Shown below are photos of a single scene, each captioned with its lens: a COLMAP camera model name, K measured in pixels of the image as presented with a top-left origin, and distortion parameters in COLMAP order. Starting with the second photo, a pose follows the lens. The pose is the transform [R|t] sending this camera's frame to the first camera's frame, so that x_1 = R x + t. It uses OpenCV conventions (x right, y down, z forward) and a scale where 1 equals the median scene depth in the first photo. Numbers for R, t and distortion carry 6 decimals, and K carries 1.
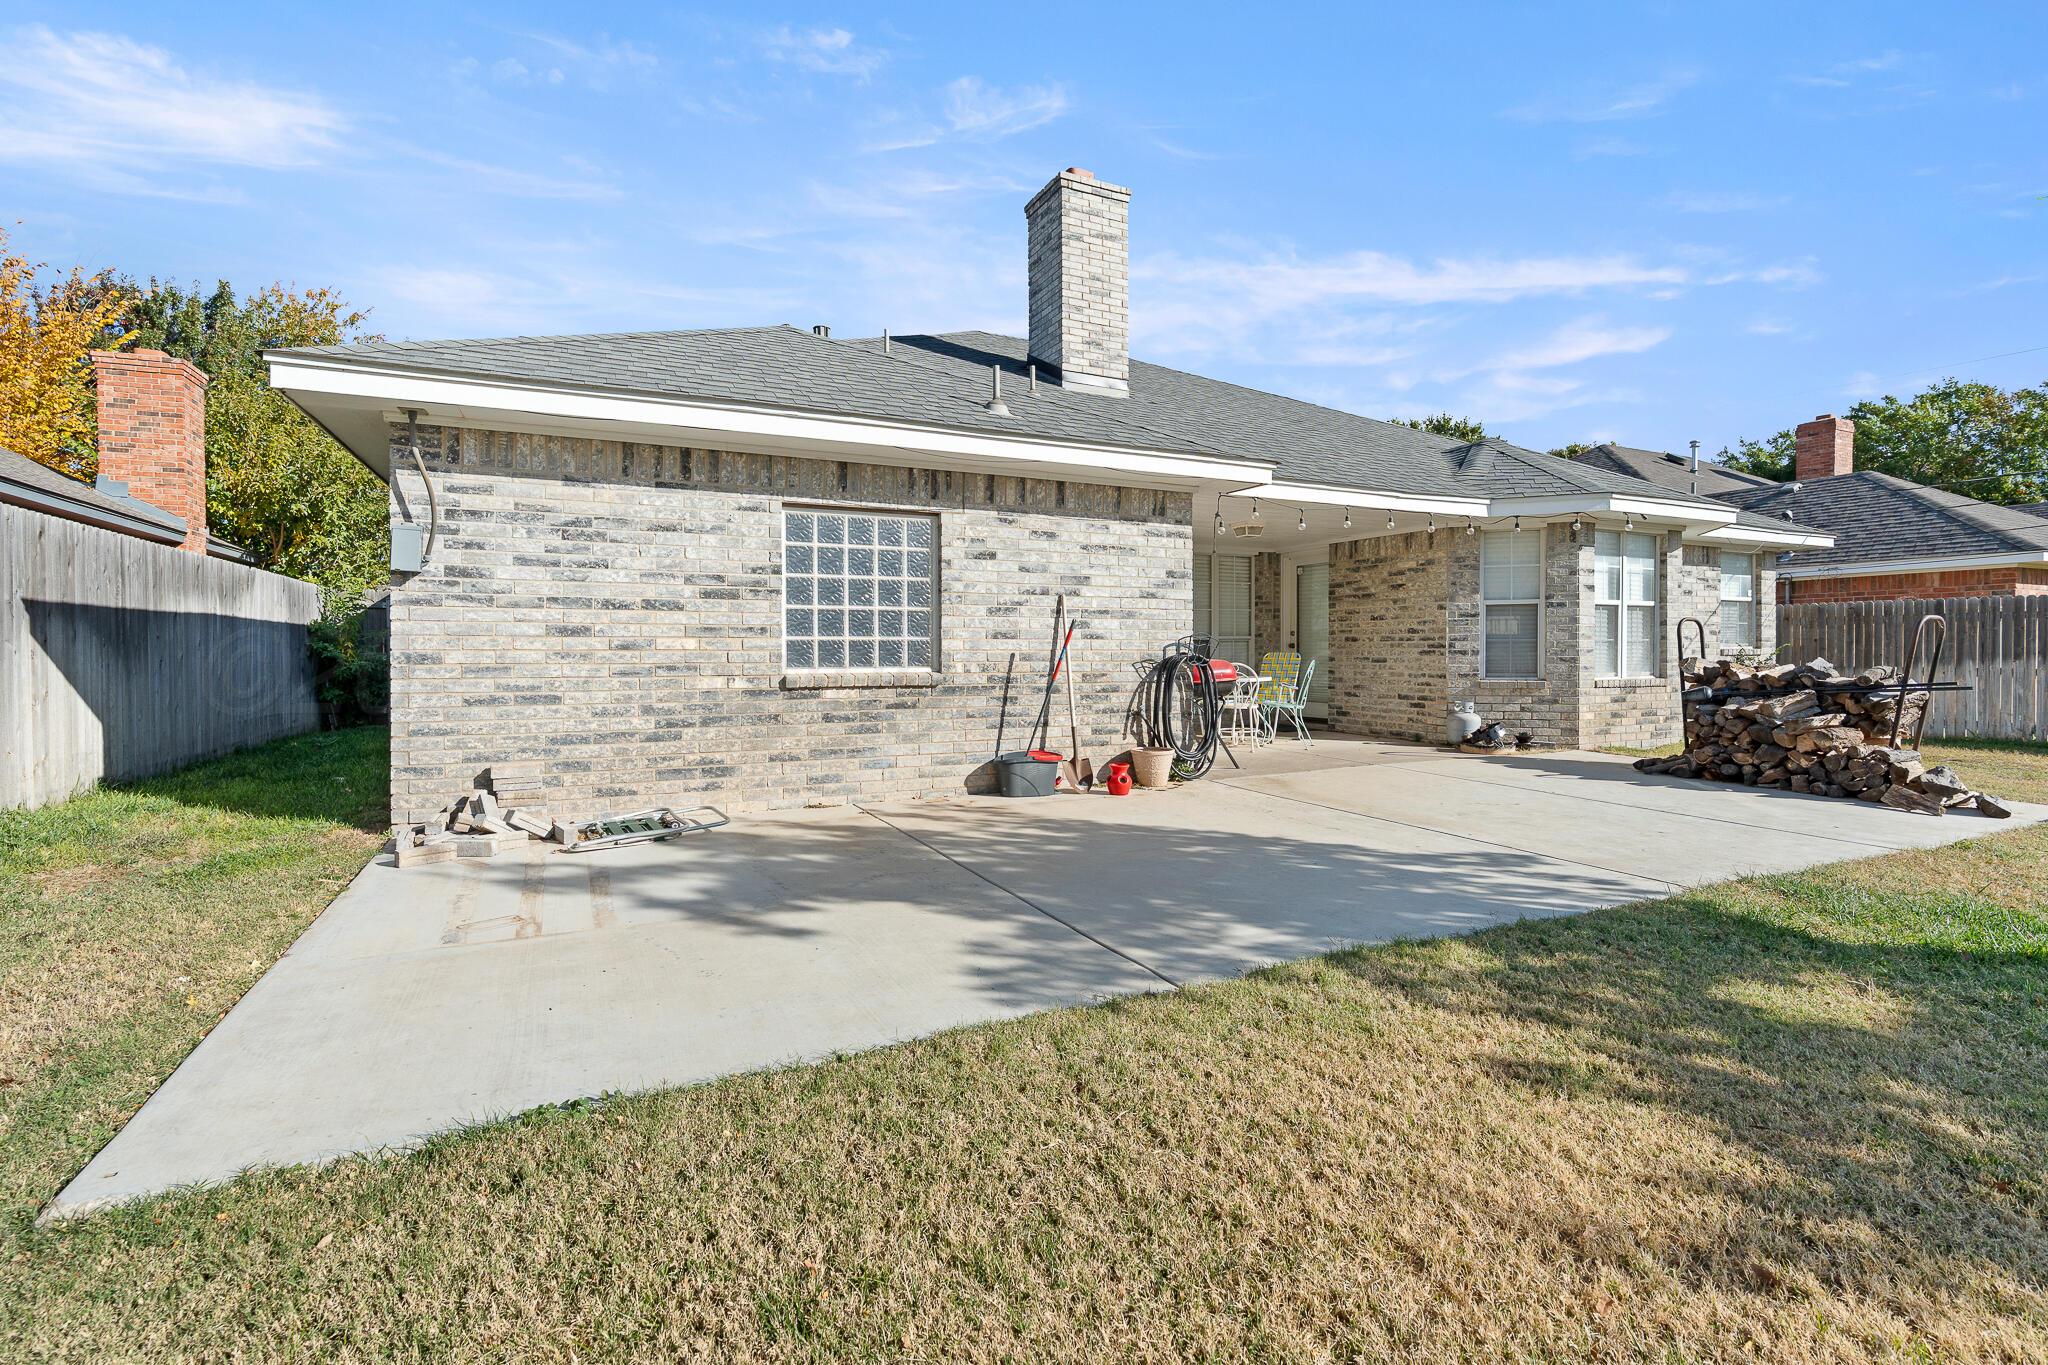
lens RADIAL K [[915.9, 0, 1024.3], [0, 915.9, 680.0], [0, 0, 1]] dist [-0.007150, 0.000093]
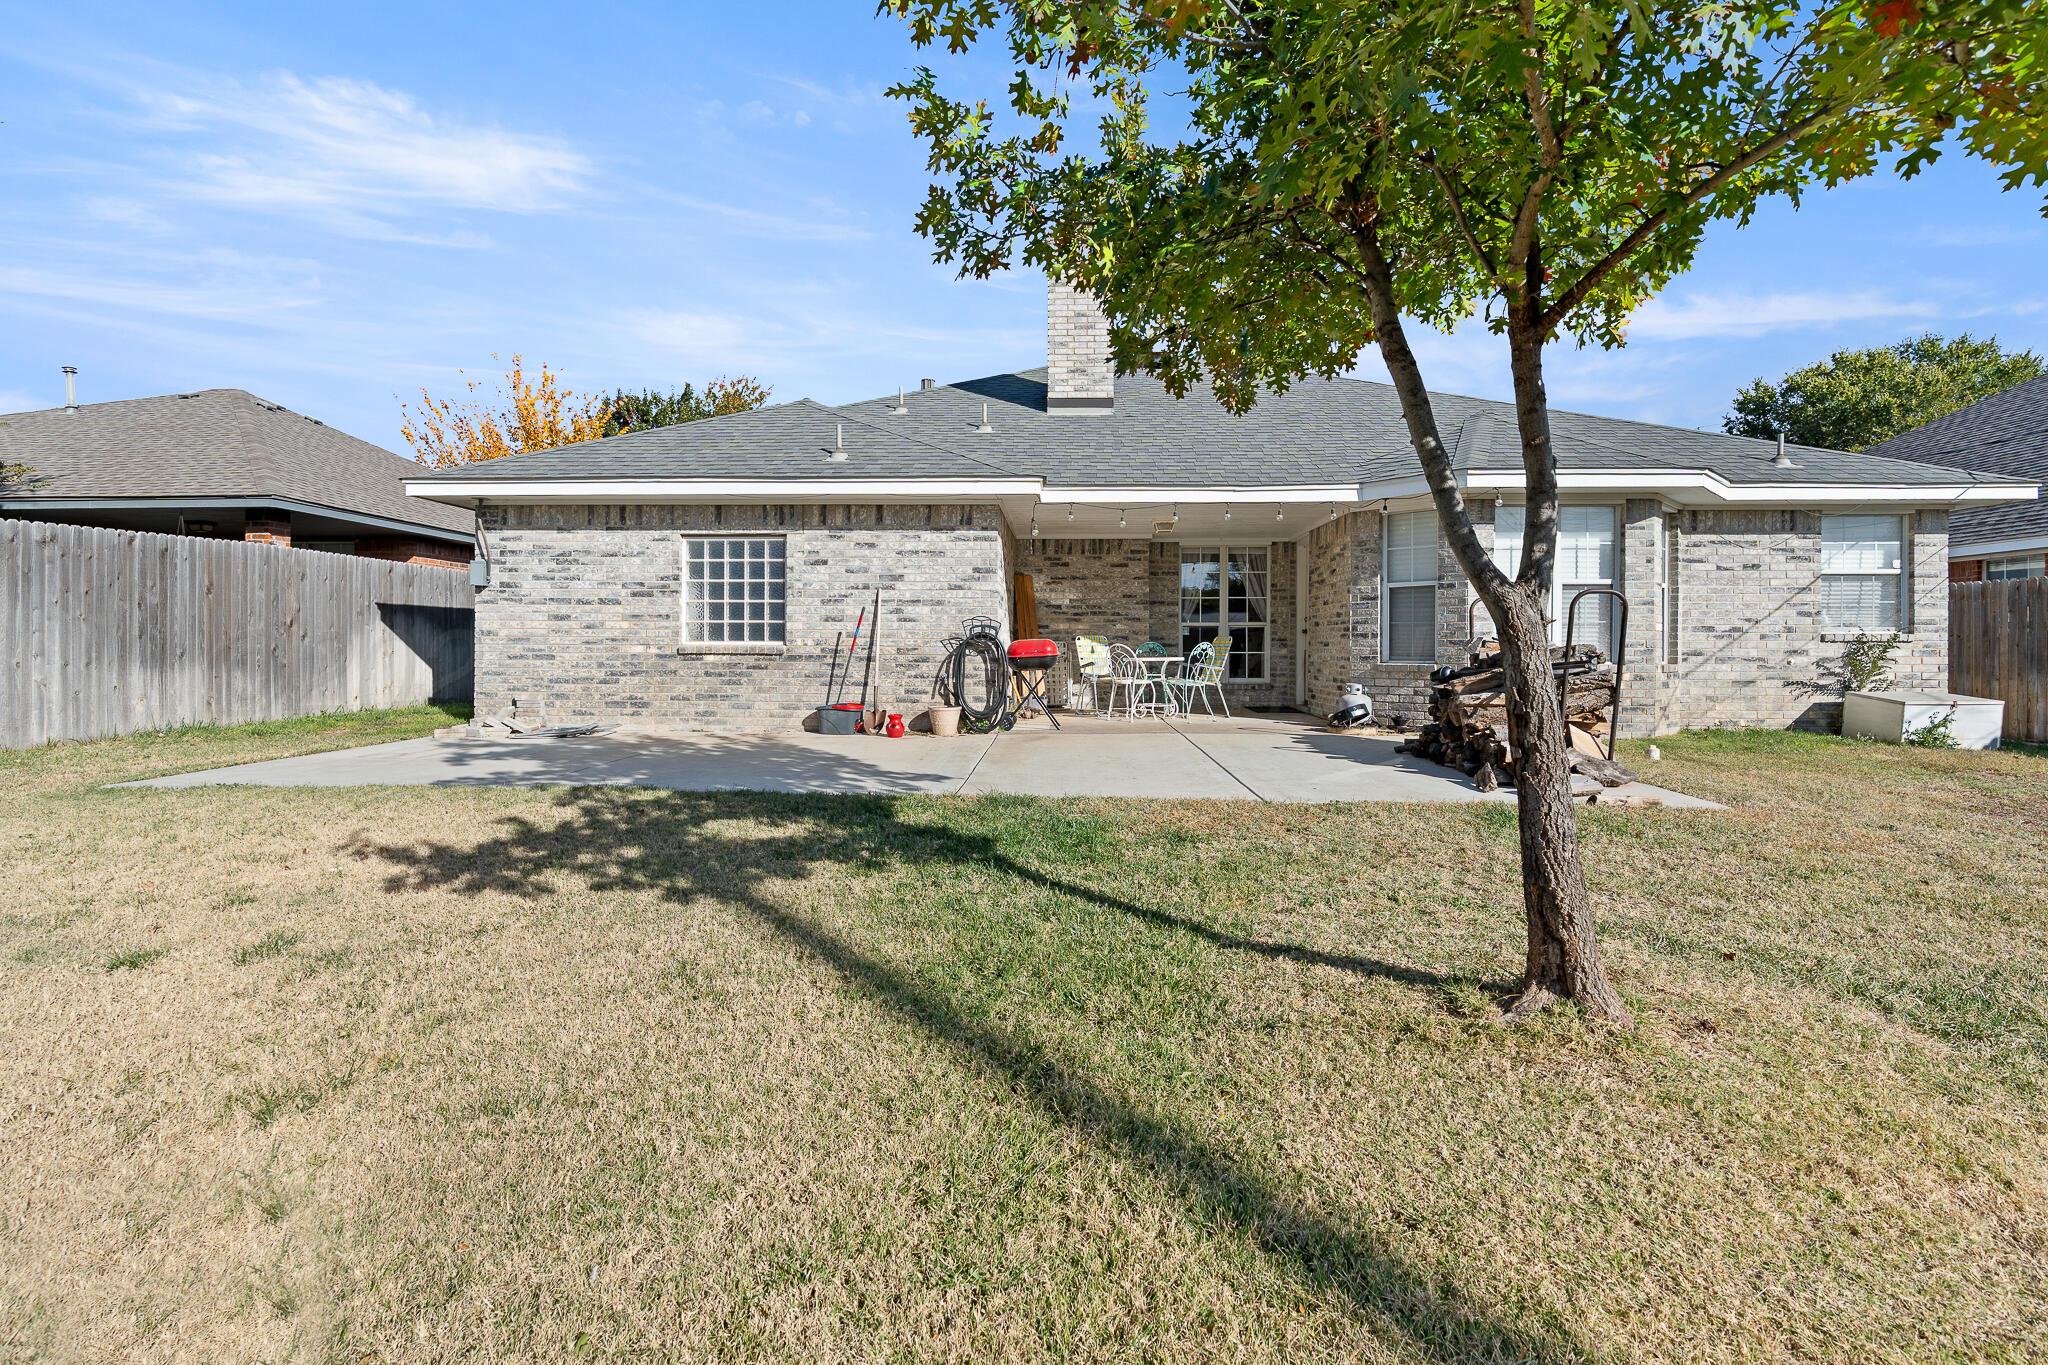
lens RADIAL K [[915.9, 0, 1030.3], [0, 915.9, 671.0], [0, 0, 1]] dist [-0.007150, 0.000093]
pose [[0.885038, 0.018354, -0.465157, 0.924622], [-0.020403, 0.999792, 0.000630, 0.023873], [0.465072, 0.008933, 0.885228, -0.093925]]
